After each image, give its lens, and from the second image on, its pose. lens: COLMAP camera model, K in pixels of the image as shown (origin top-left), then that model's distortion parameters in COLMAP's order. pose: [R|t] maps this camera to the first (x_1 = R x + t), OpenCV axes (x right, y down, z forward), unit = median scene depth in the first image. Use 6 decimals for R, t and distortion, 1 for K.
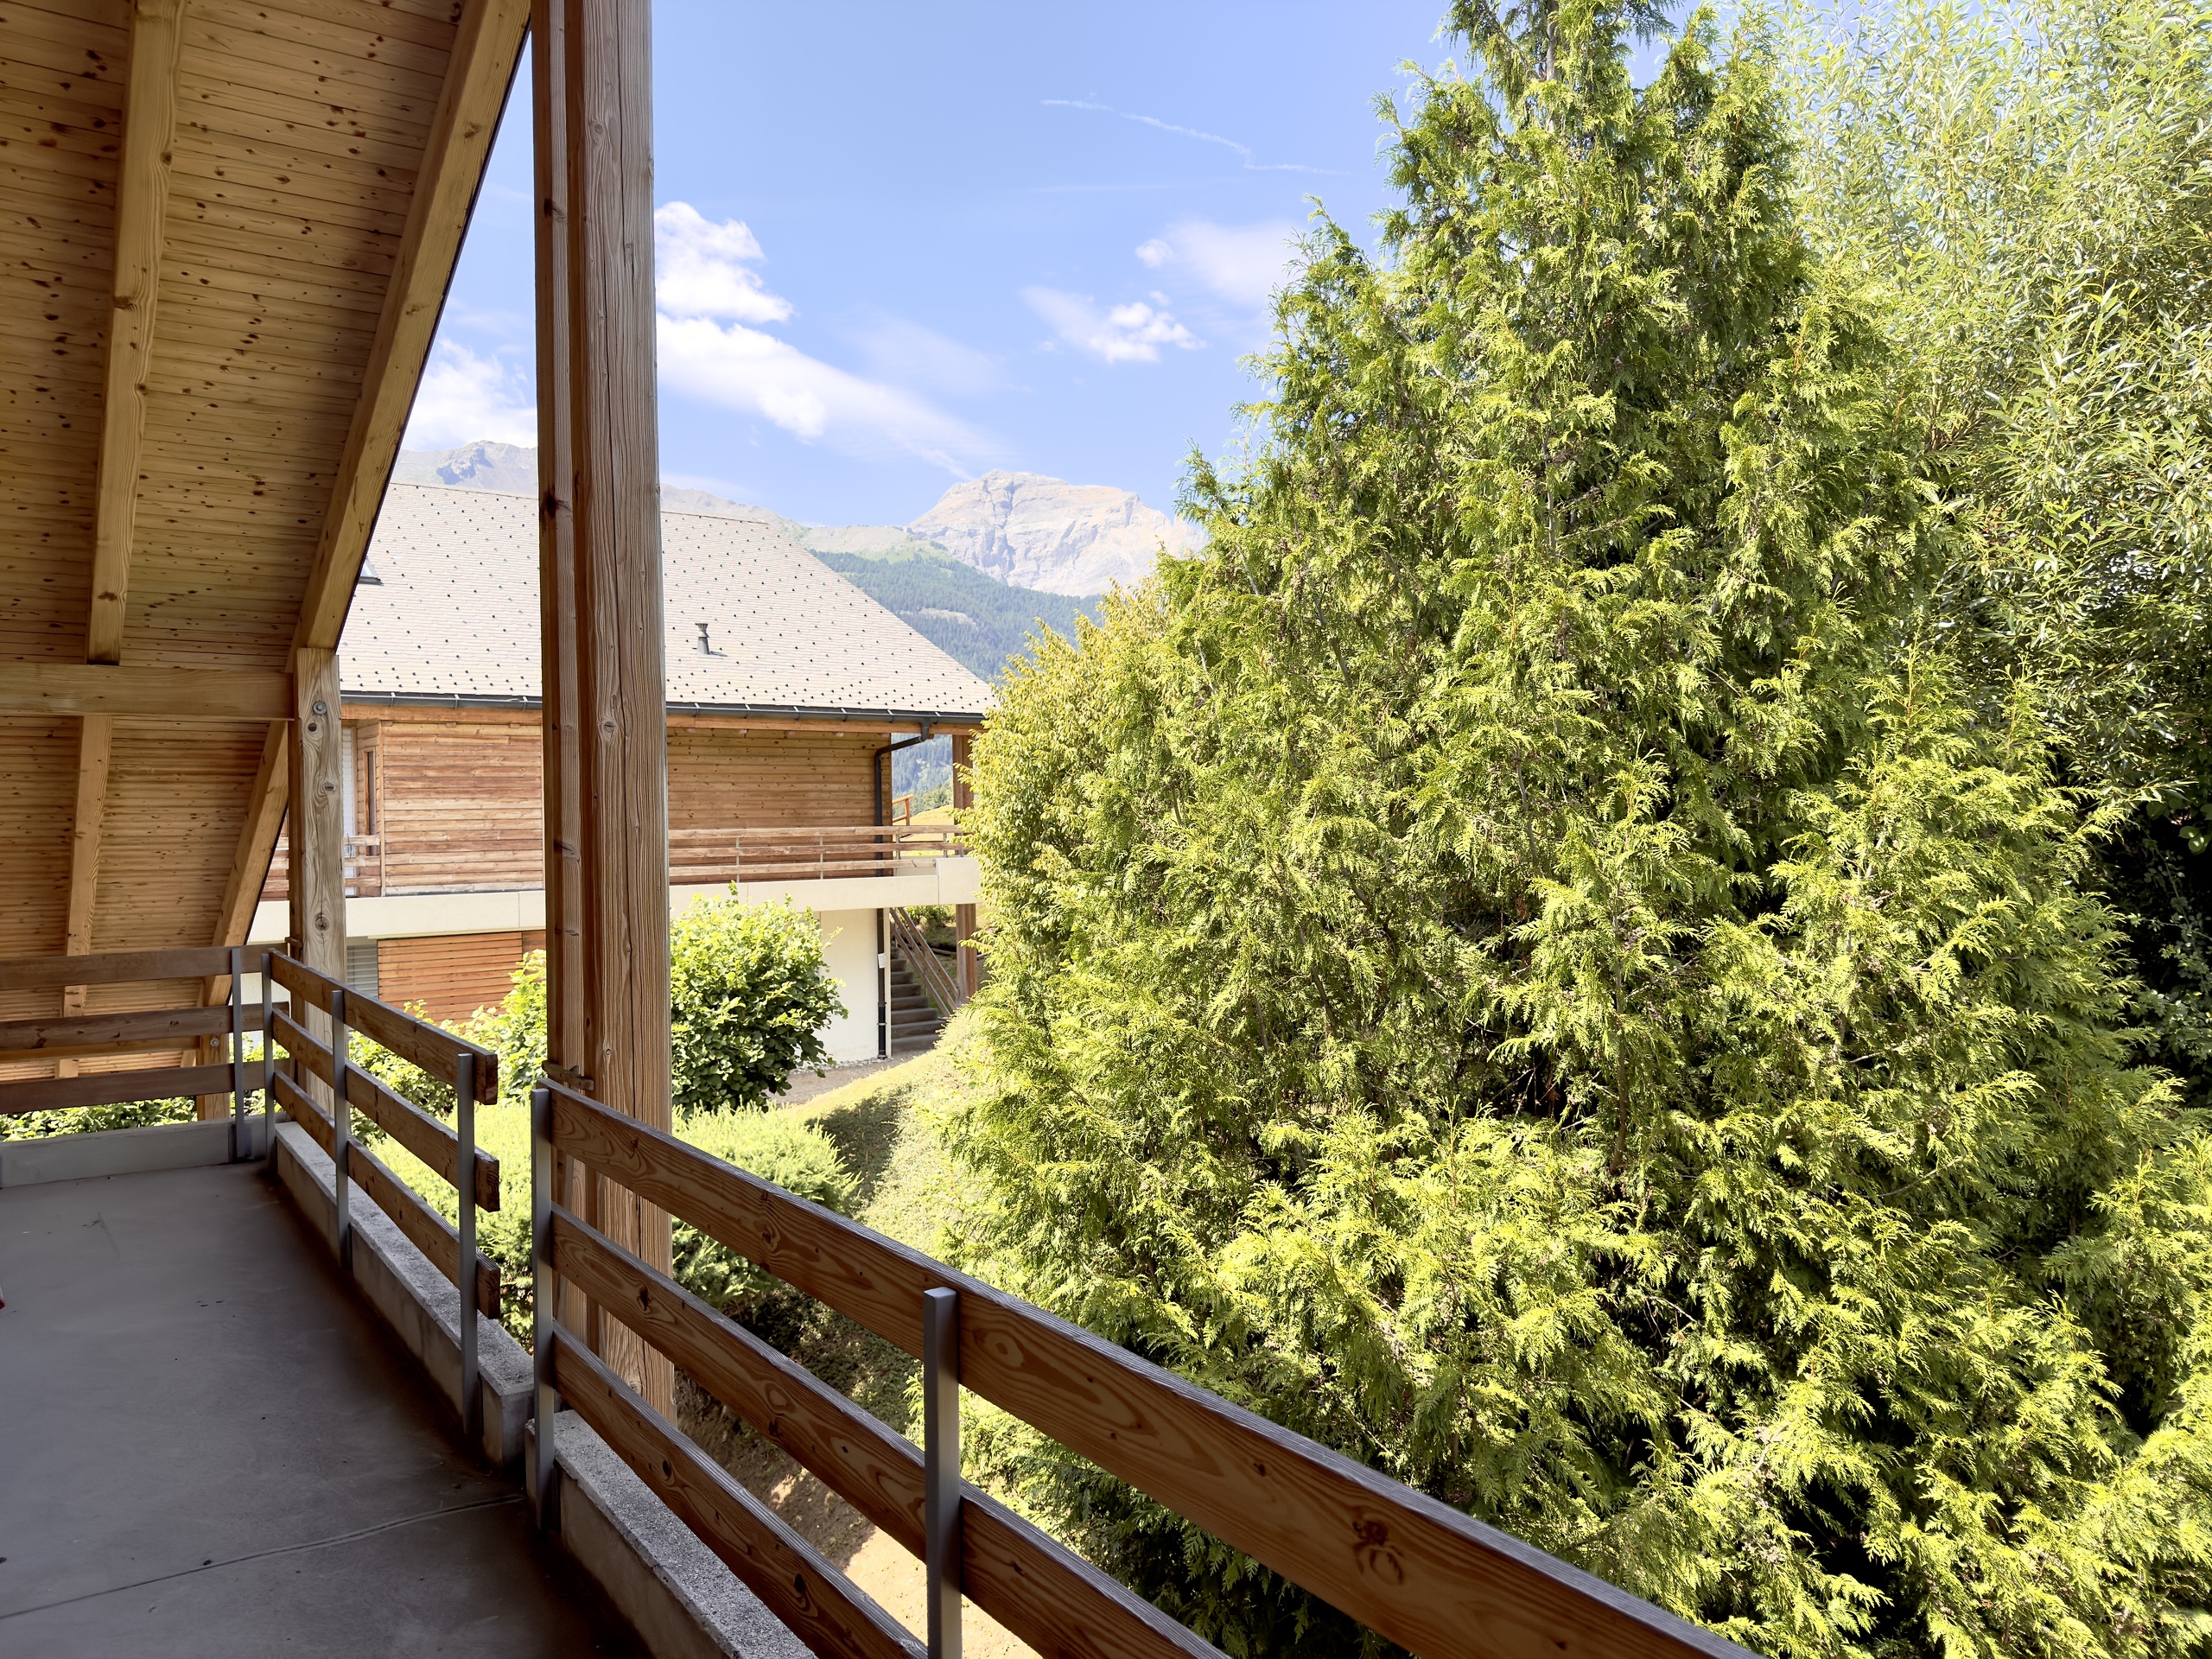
lens RADIAL K [[1560.2, 0, 1106.0], [0, 1560.2, 829.5], [0, 0, 1]] dist [0.024365, -0.061163]
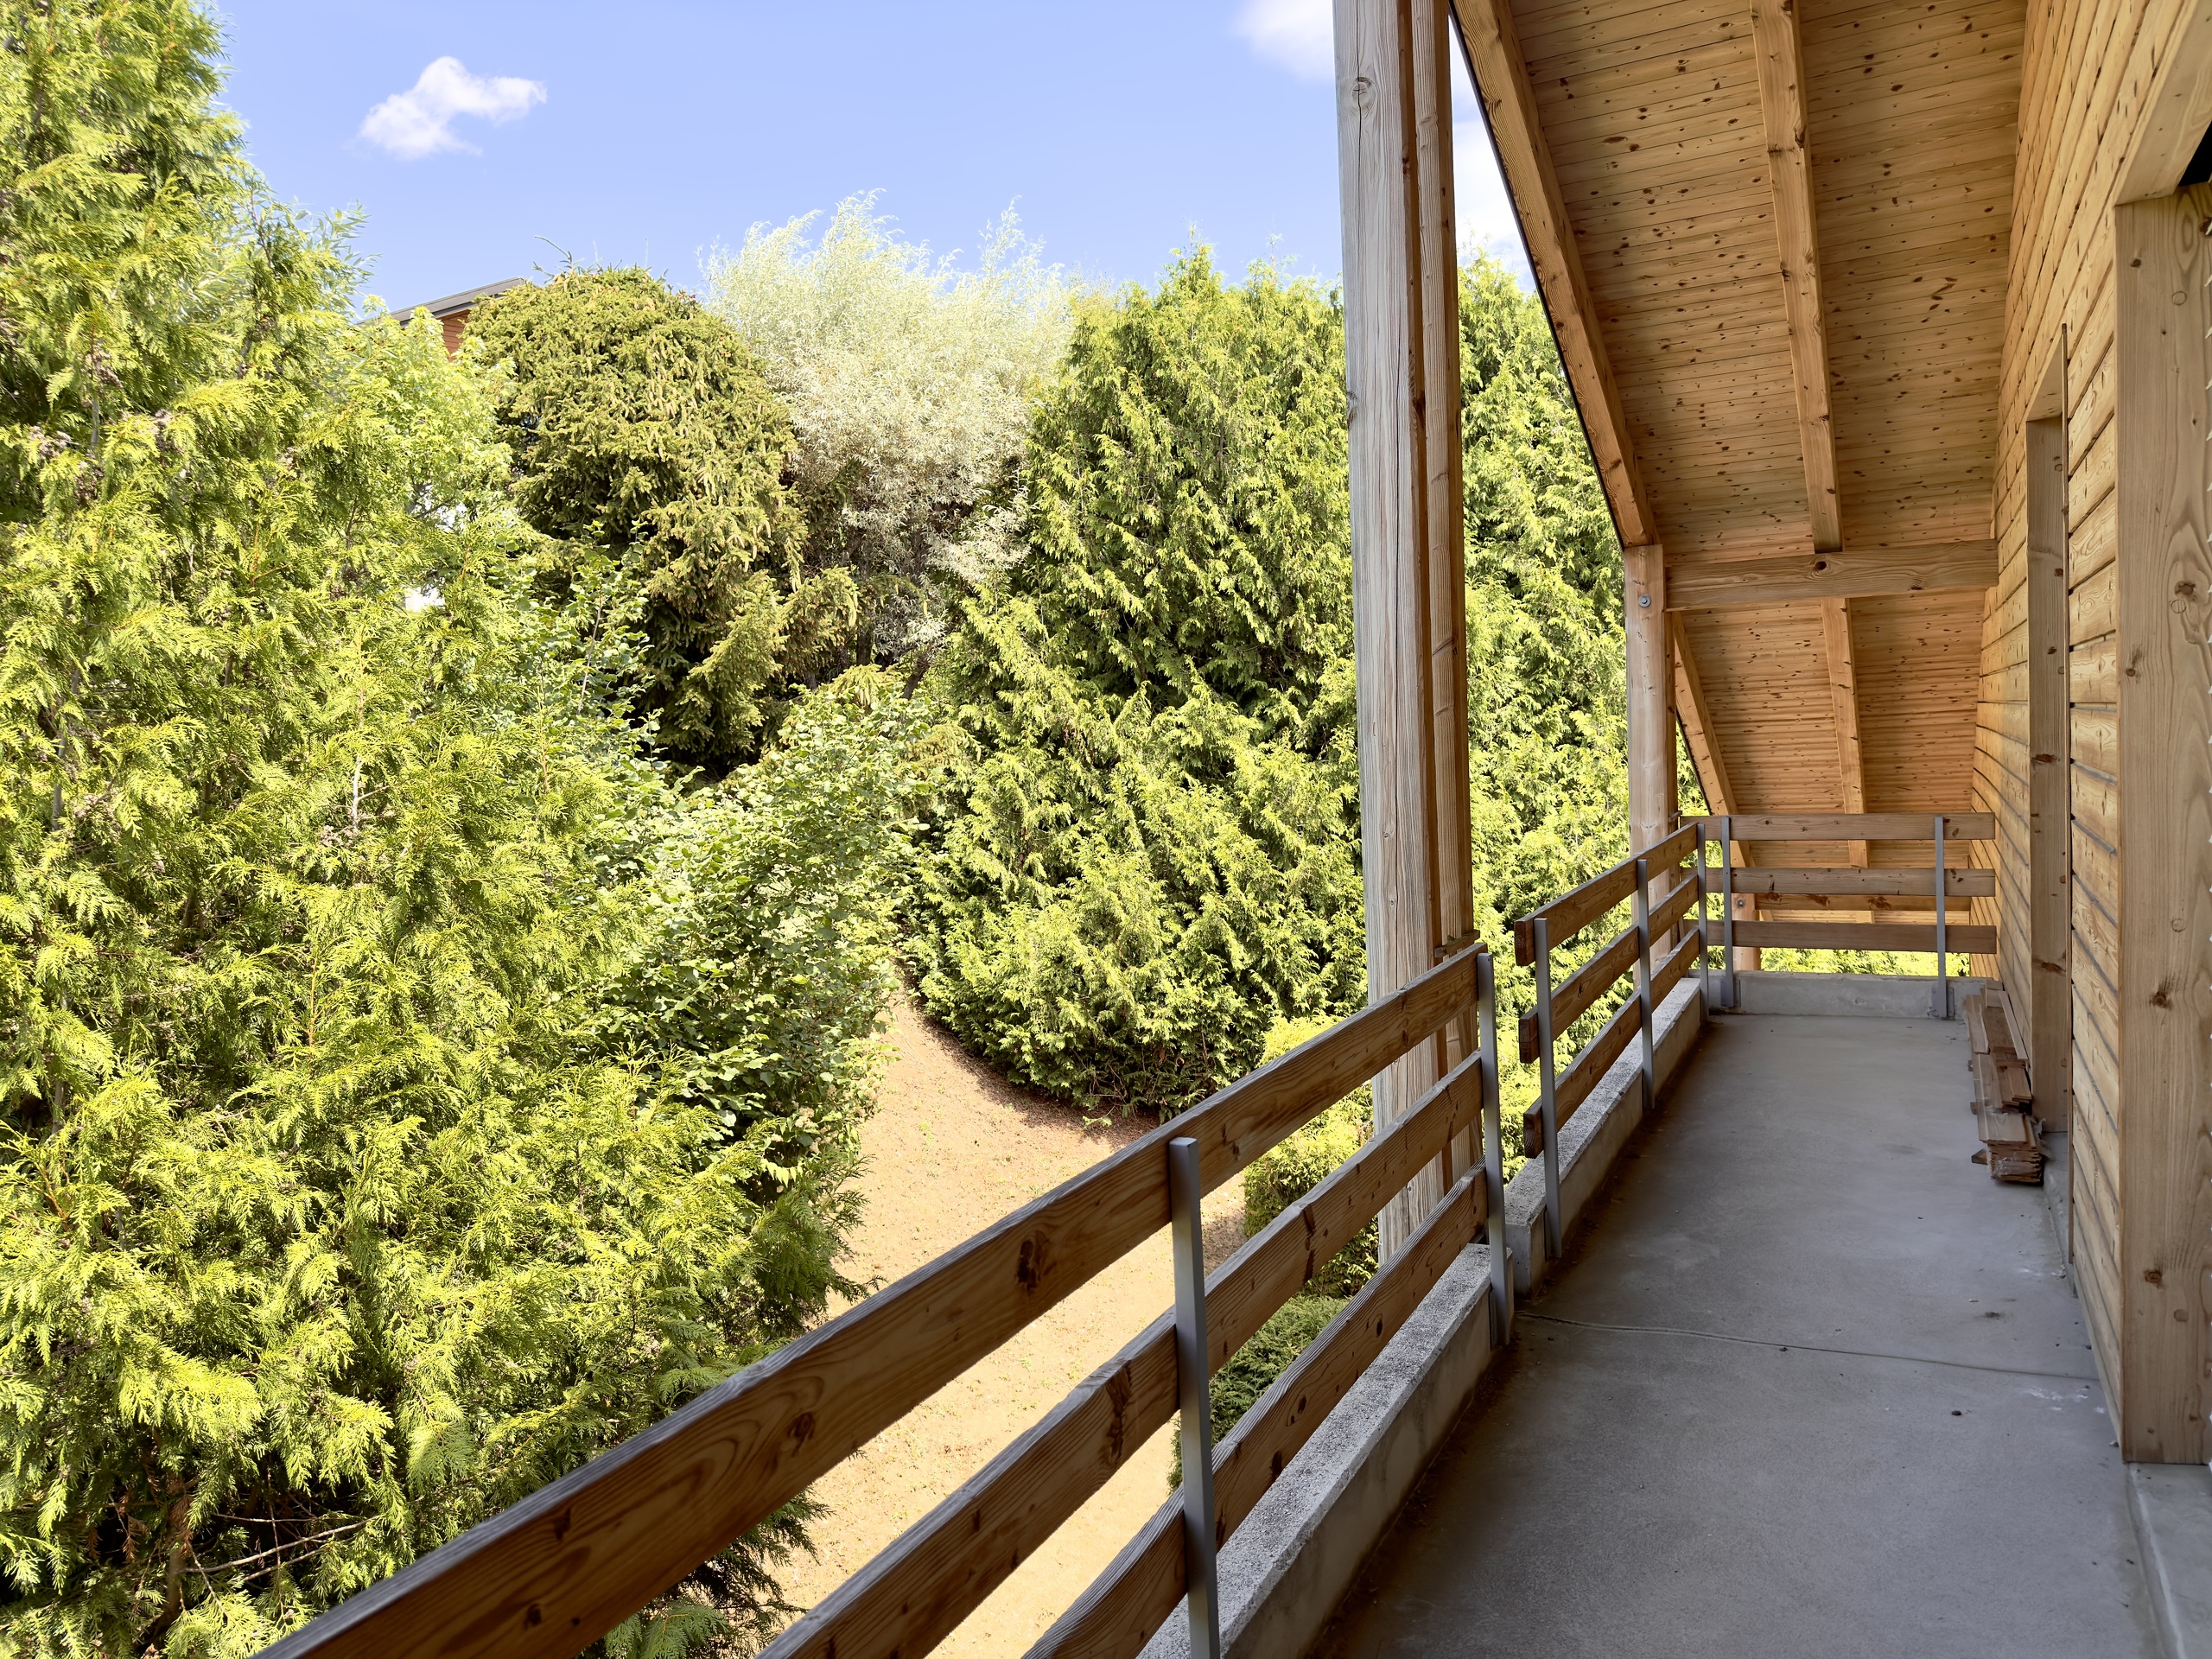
lens RADIAL K [[1560.2, 0, 1106.0], [0, 1560.2, 829.5], [0, 0, 1]] dist [0.024365, -0.061163]
pose [[-0.464521, -0.024085, 0.885235, -1.346606], [0.057918, 0.996664, 0.057509, -0.008127], [-0.883666, 0.077986, -0.461576, 1.924586]]
